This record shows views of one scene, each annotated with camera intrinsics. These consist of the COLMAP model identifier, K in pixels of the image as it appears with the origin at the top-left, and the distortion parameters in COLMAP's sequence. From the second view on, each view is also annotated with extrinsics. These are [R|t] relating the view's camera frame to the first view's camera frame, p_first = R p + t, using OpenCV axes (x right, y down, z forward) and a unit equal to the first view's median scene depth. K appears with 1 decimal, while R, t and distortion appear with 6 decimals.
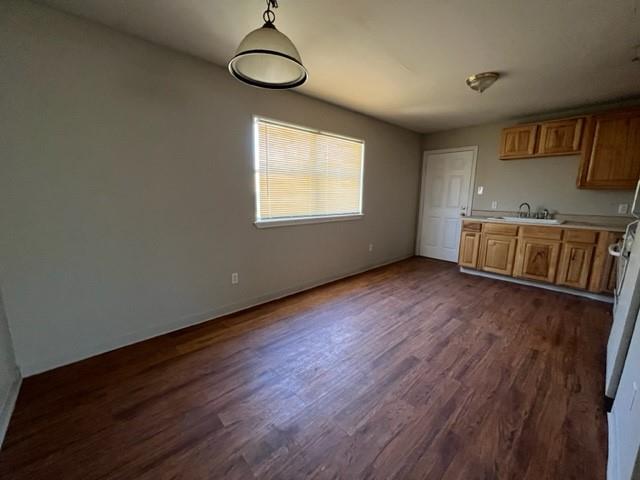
lens RADIAL K [[256.9, 0, 318.5], [0, 256.9, 239.2], [0, 0, 1]] dist [-0.001170, -0.000082]
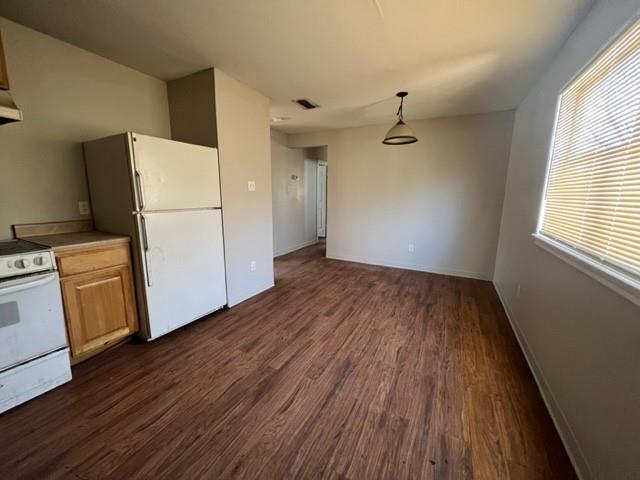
lens RADIAL K [[256.9, 0, 318.5], [0, 256.9, 239.2], [0, 0, 1]] dist [-0.001170, -0.000082]
pose [[-0.938765, 0.037690, -0.342491, 0.514590], [-0.083173, 0.939817, 0.331401, -0.210339], [0.334369, 0.339594, -0.879132, 1.213611]]
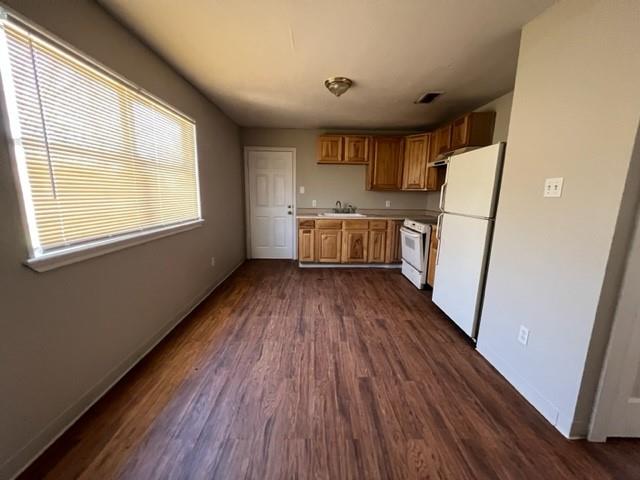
lens RADIAL K [[256.9, 0, 318.5], [0, 256.9, 239.2], [0, 0, 1]] dist [-0.001170, -0.000082]
pose [[0.665530, -0.129670, 0.735021, -0.194945], [0.121654, 0.990469, 0.064582, -0.058703], [-0.736390, 0.046437, 0.674962, 0.293070]]
